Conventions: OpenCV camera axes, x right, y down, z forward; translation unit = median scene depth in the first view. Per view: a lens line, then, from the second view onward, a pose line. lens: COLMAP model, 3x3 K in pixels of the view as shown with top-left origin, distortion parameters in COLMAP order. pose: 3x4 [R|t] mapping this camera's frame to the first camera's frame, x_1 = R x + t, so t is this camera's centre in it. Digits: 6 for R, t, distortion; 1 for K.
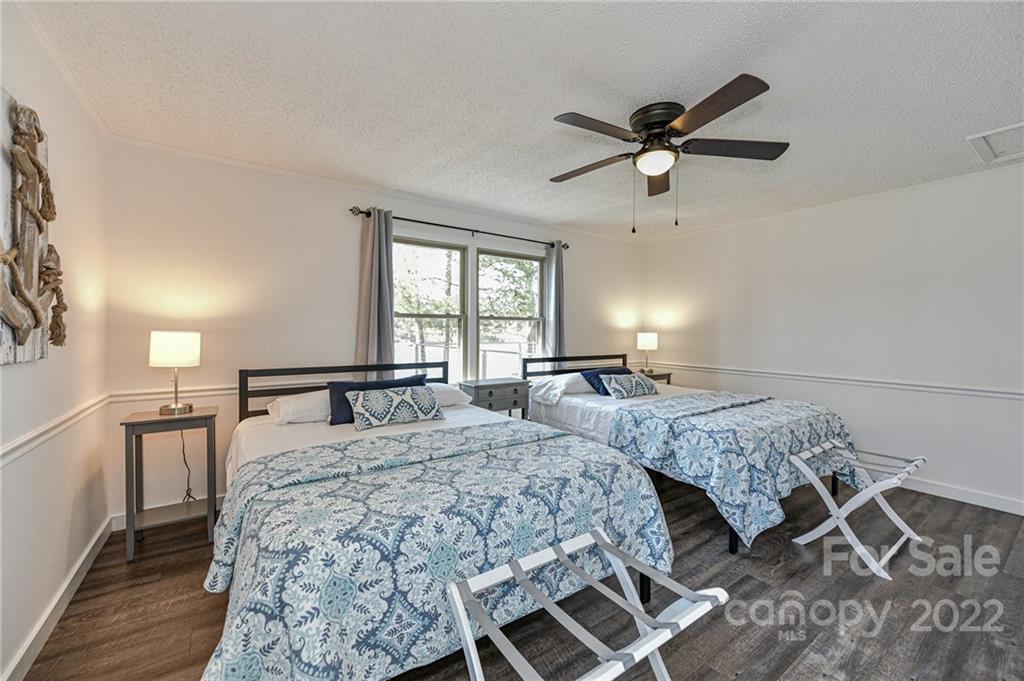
lens RADIAL K [[400.4, 0, 507.8], [0, 400.4, 336.5], [0, 0, 1]] dist [0.002071, 0.000136]
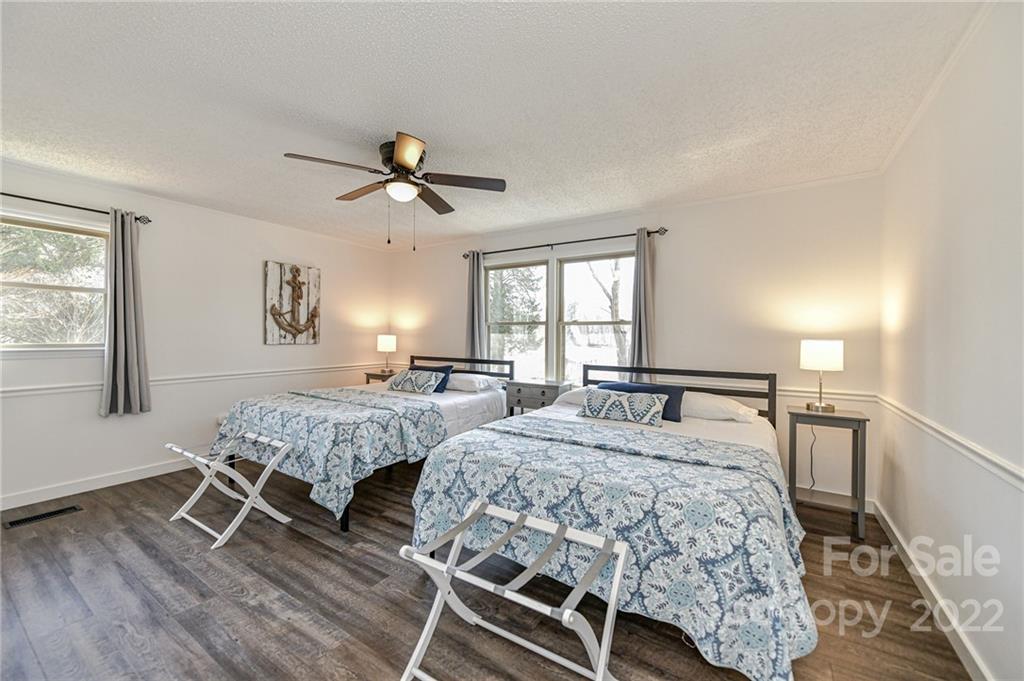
lens RADIAL K [[400.4, 0, 507.8], [0, 400.4, 336.5], [0, 0, 1]] dist [0.002071, 0.000136]
pose [[0.378570, 0.001900, -0.925571, 1.286389], [-0.017615, 0.999832, -0.005153, -0.006723], [0.925405, 0.018255, 0.378540, 0.693761]]
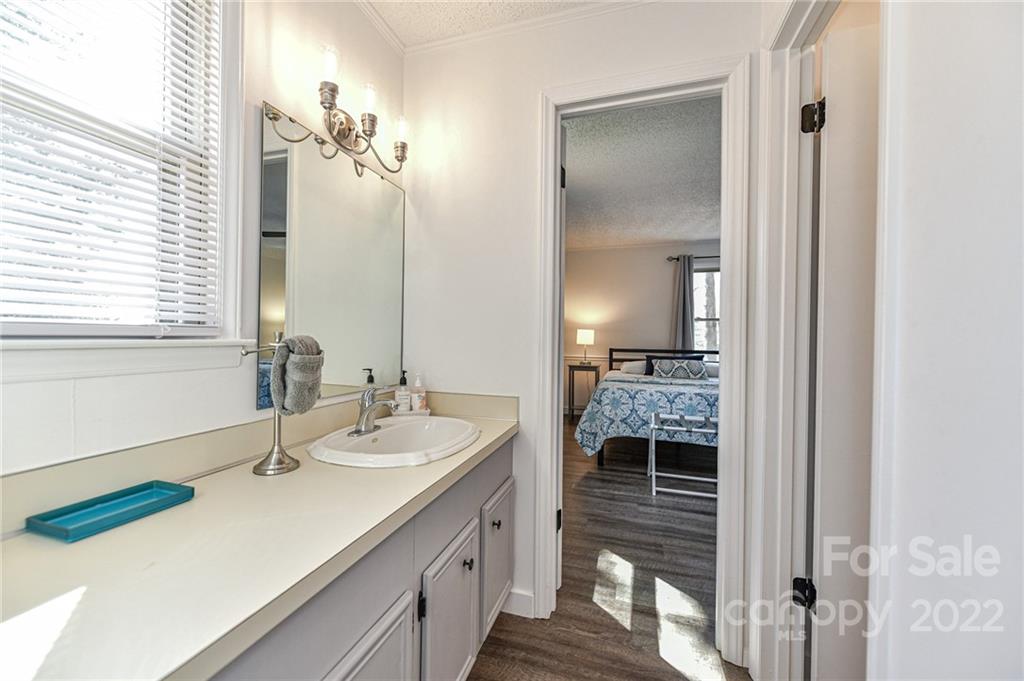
lens RADIAL K [[400.4, 0, 507.8], [0, 400.4, 336.5], [0, 0, 1]] dist [0.002071, 0.000136]
pose [[0.610392, -0.000346, -0.792100, 0.646441], [-0.017961, 0.999737, -0.014278, 0.061388], [0.791896, 0.022942, 0.610225, -0.678296]]
